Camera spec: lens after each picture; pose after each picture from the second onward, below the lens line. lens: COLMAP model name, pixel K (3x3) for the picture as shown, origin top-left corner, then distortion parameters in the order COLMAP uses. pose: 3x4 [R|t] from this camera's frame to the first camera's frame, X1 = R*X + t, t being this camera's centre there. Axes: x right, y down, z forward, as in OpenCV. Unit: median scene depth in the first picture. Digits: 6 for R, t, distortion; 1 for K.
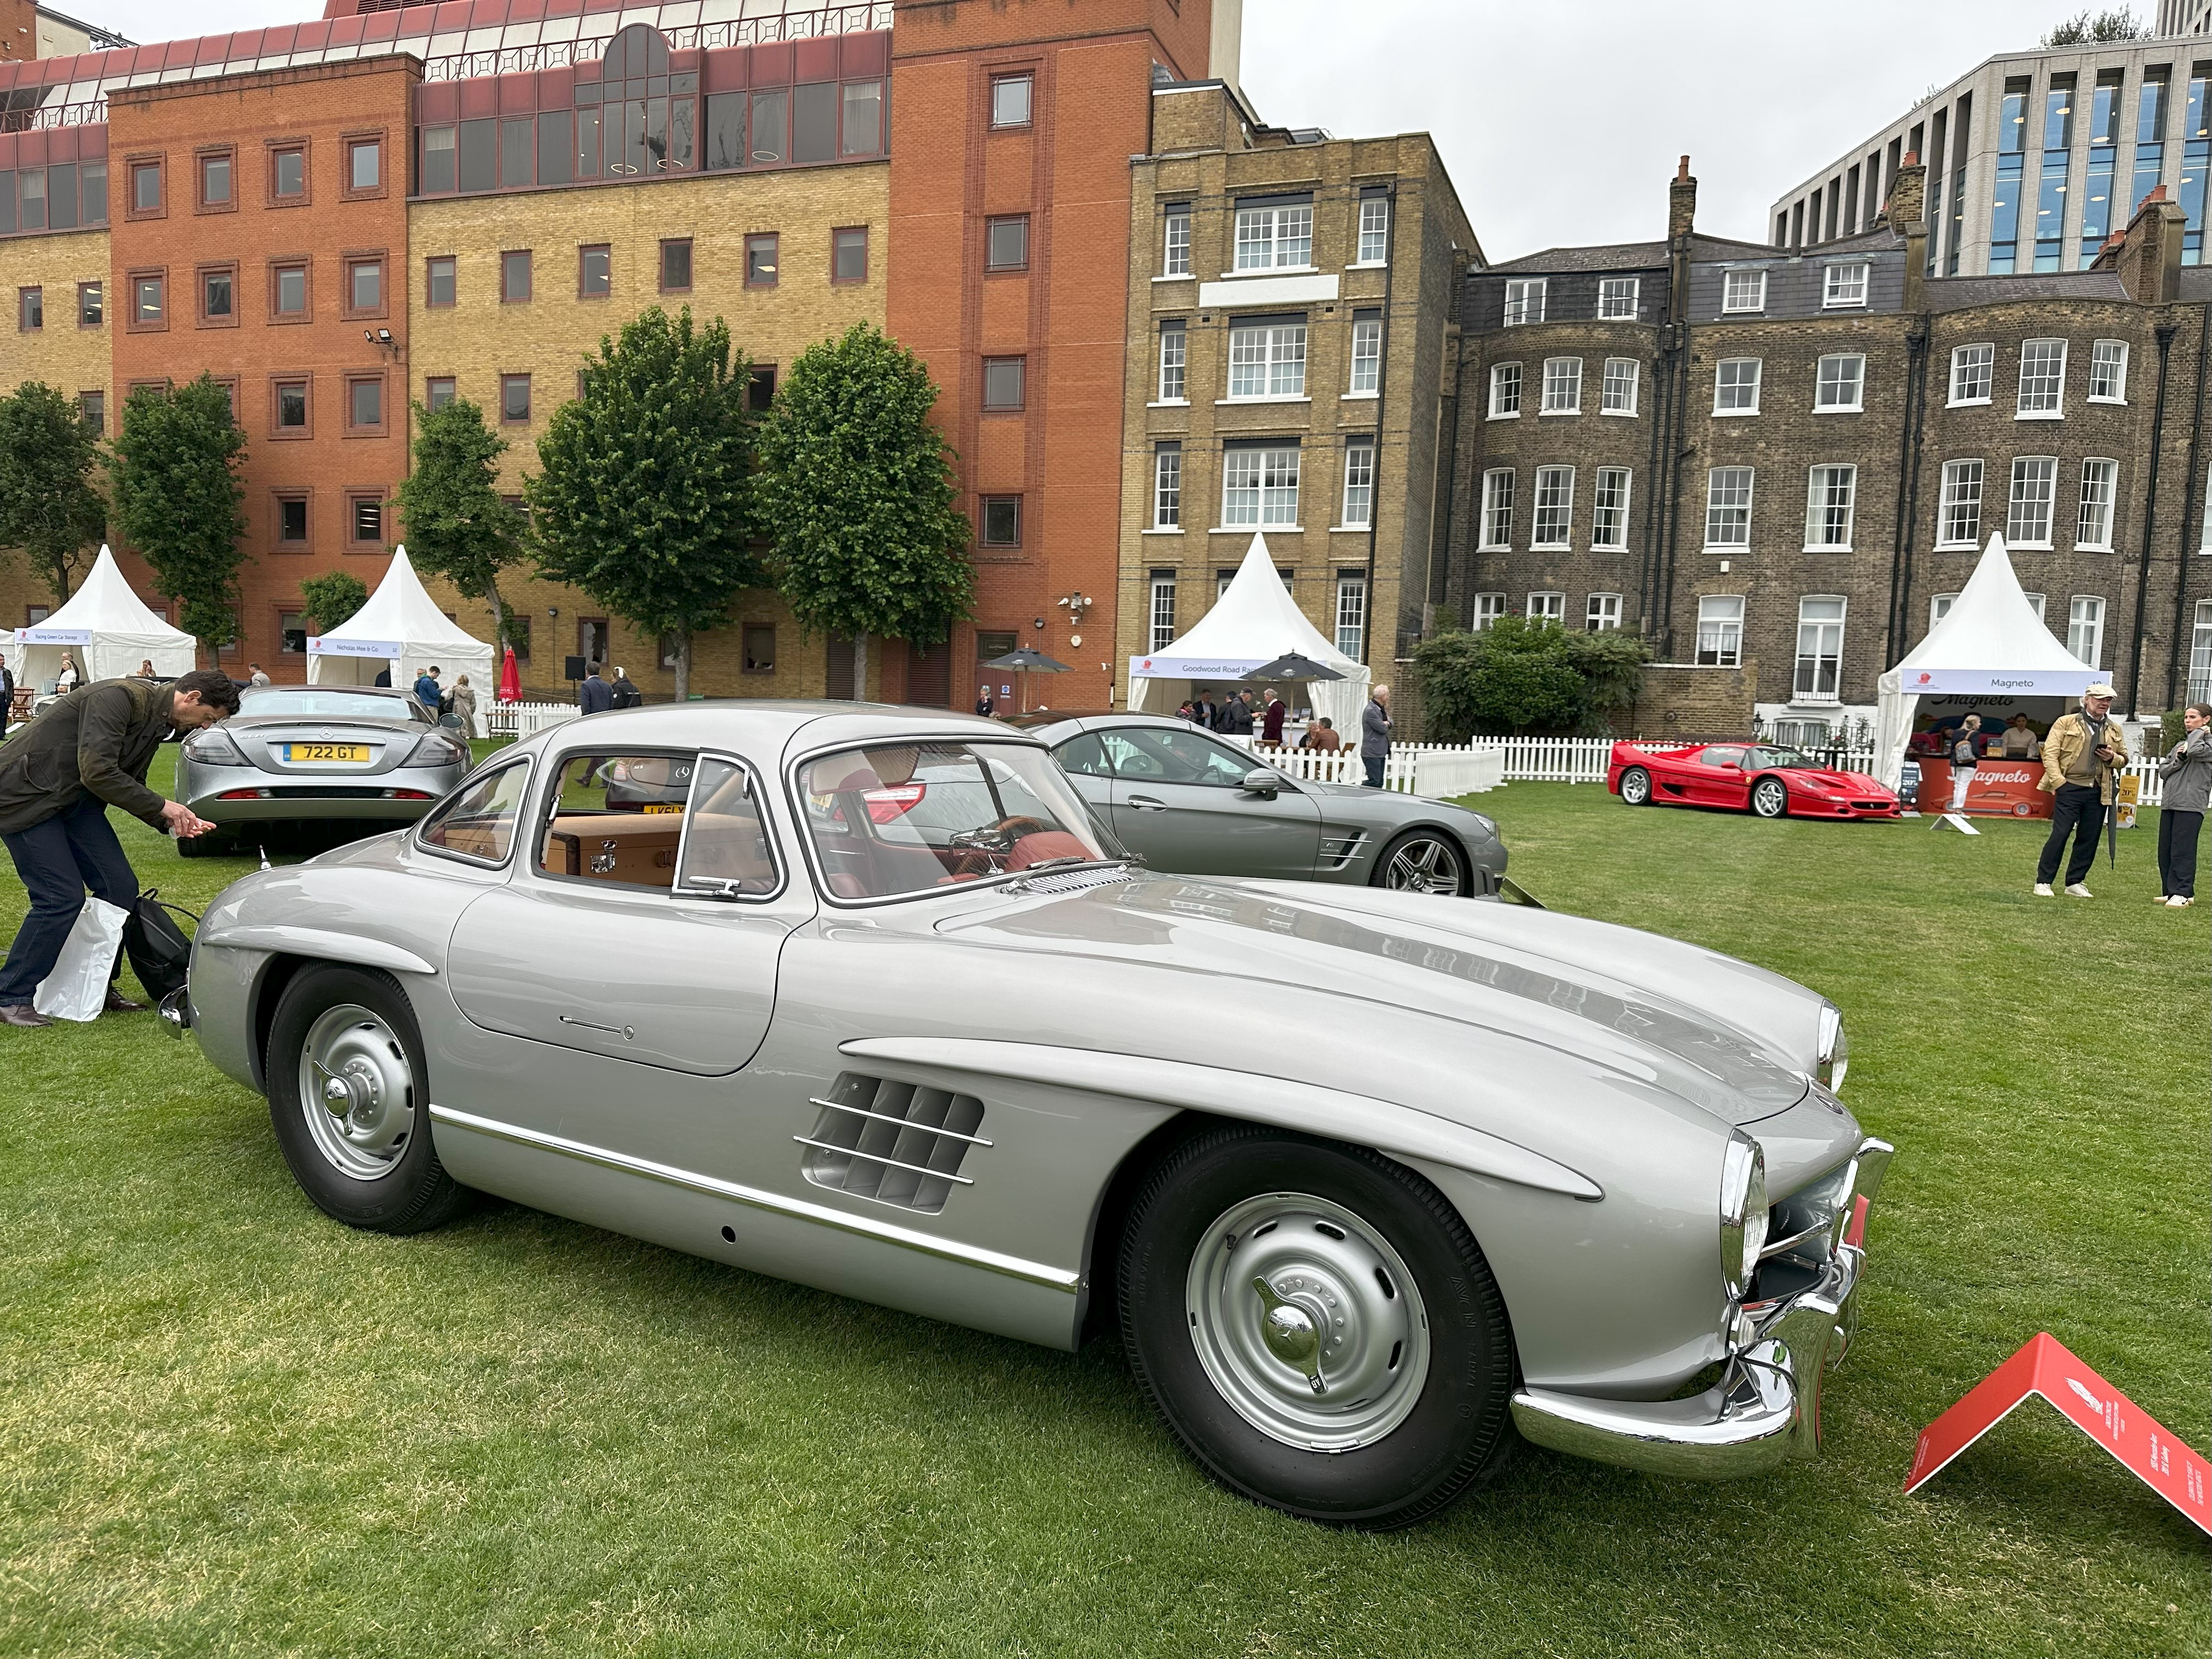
lens RADIAL K [[1584.5, 0, 1111.9], [0, 1584.5, 854.9], [0, 0, 1]] dist [-0.010136, 0.005134]
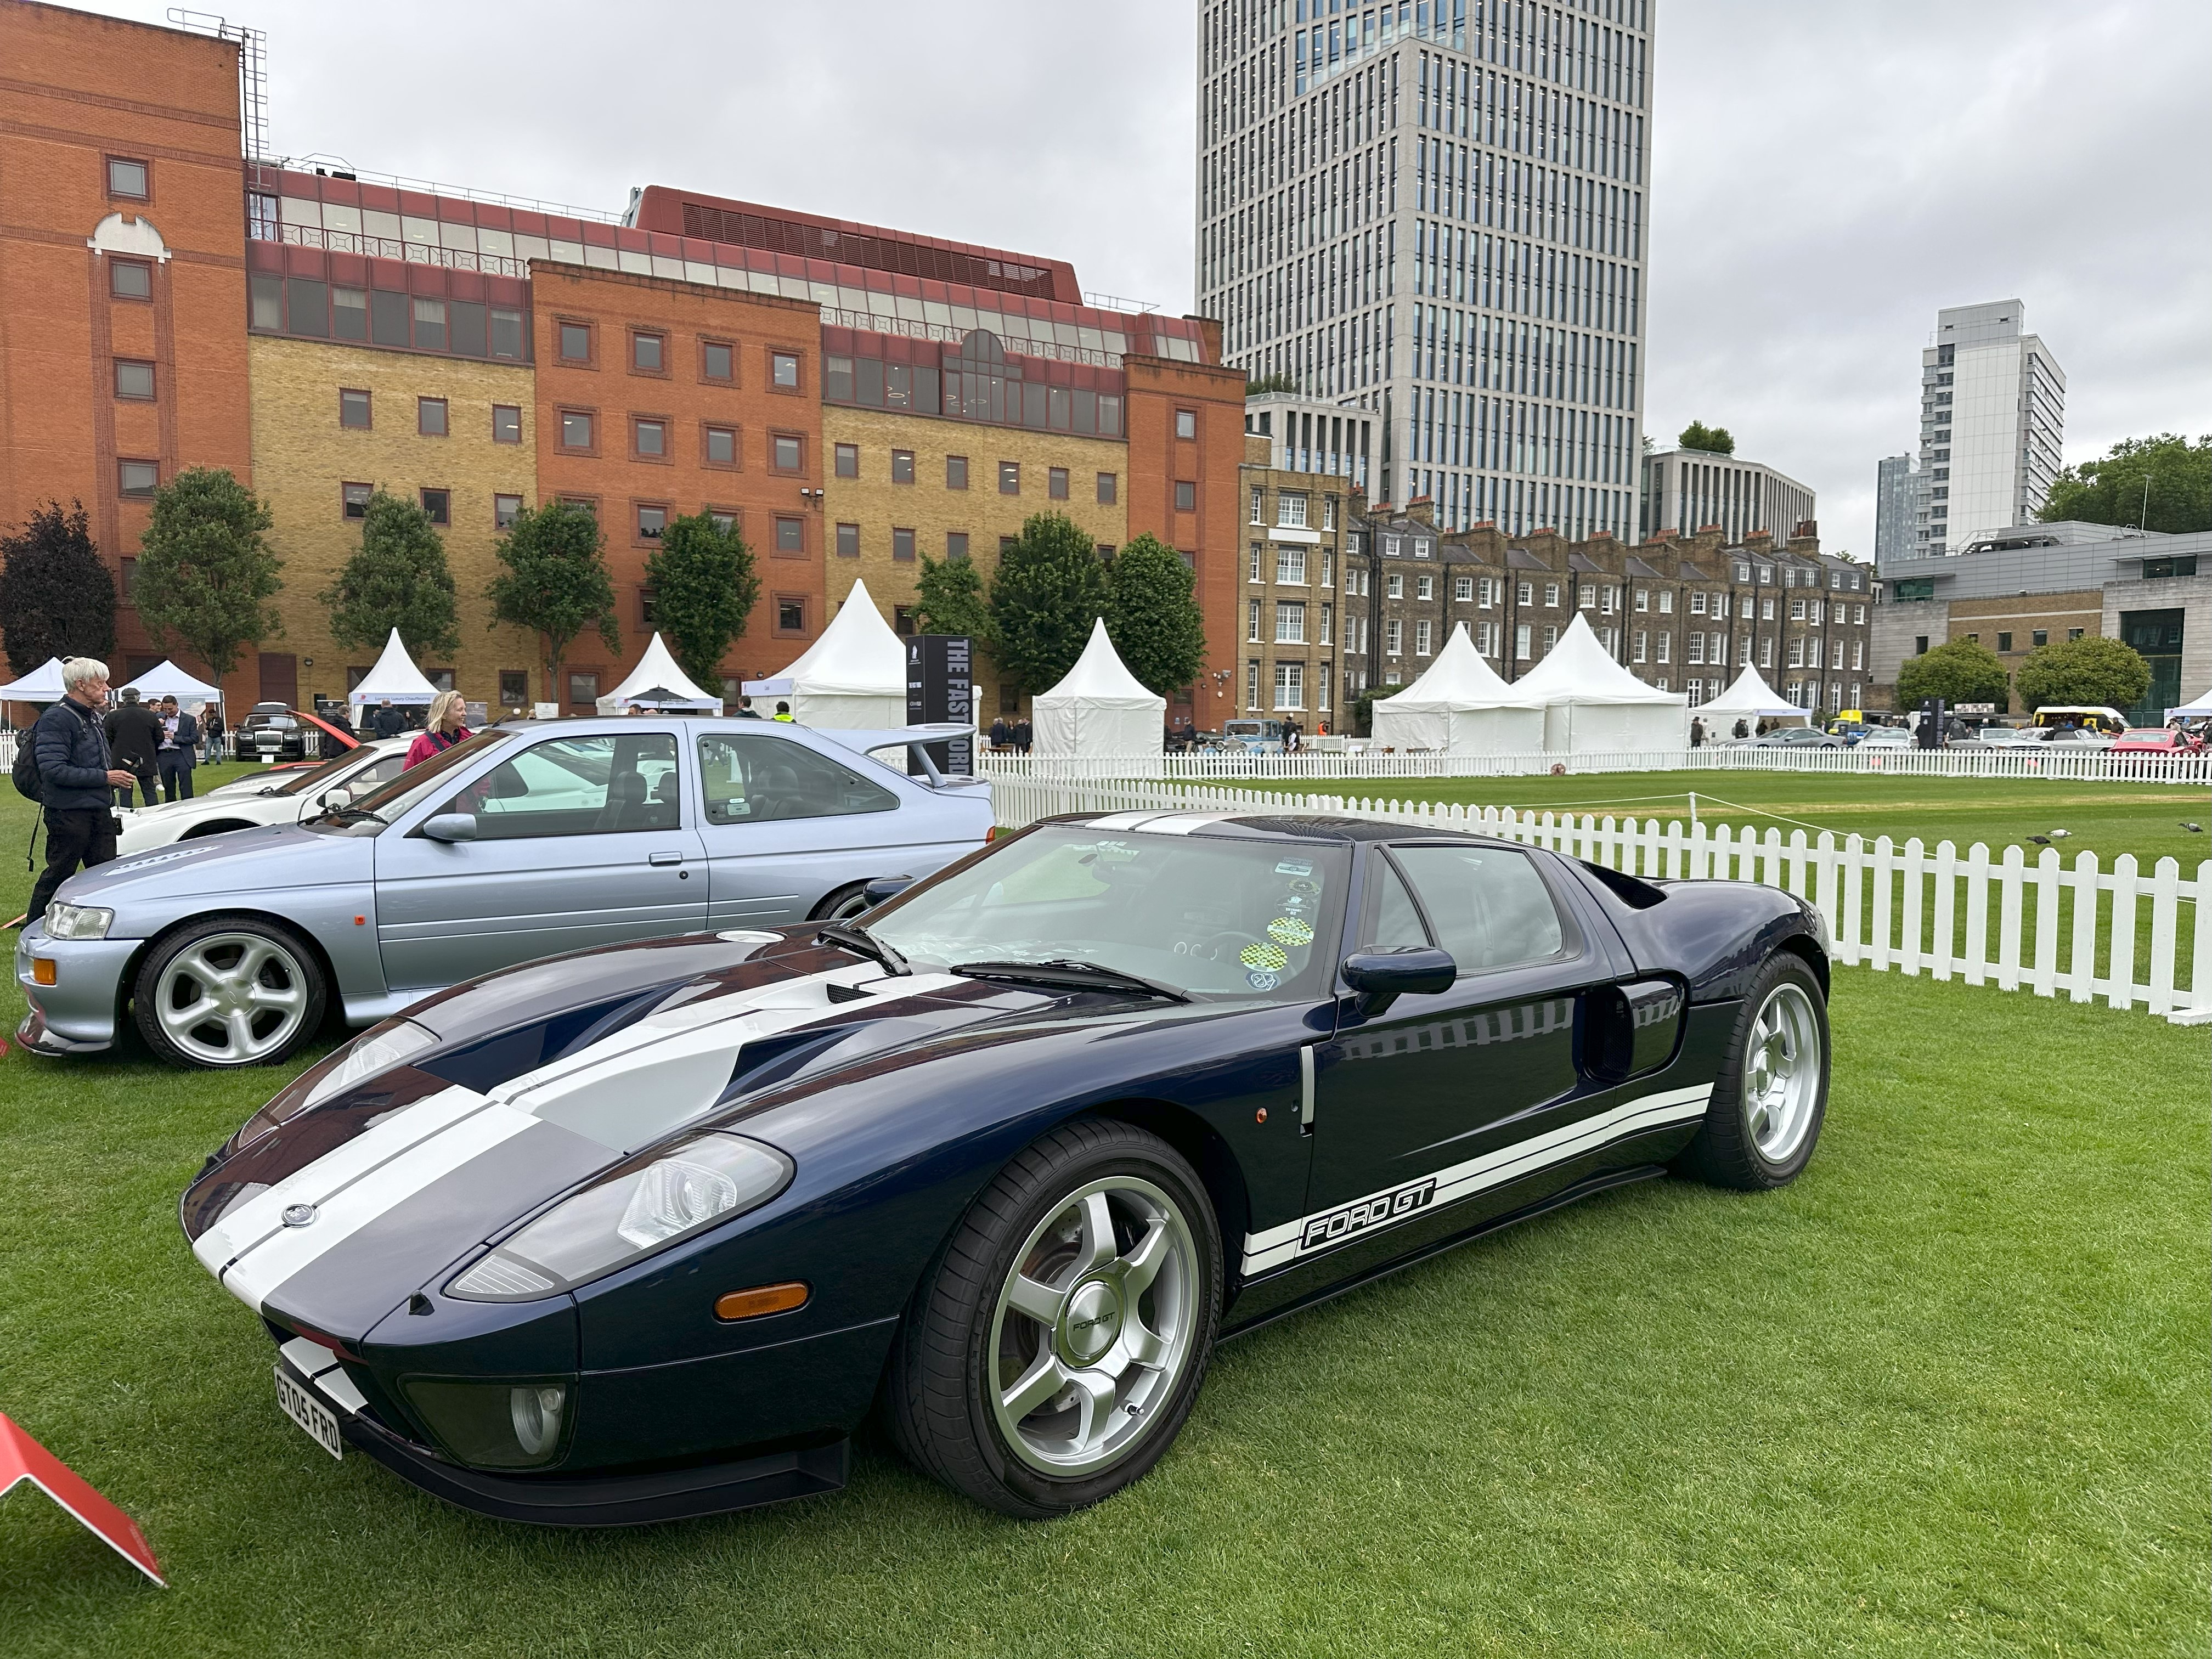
lens RADIAL K [[1540.6, 0, 1106.0], [0, 1540.6, 829.5], [0, 0, 1]] dist [0.068089, -0.070365]
pose [[0.620129, -0.094199, 0.778824, -1.559588], [0.083705, 0.995043, 0.053701, -0.074586], [-0.780021, 0.031890, 0.624940, -0.117552]]
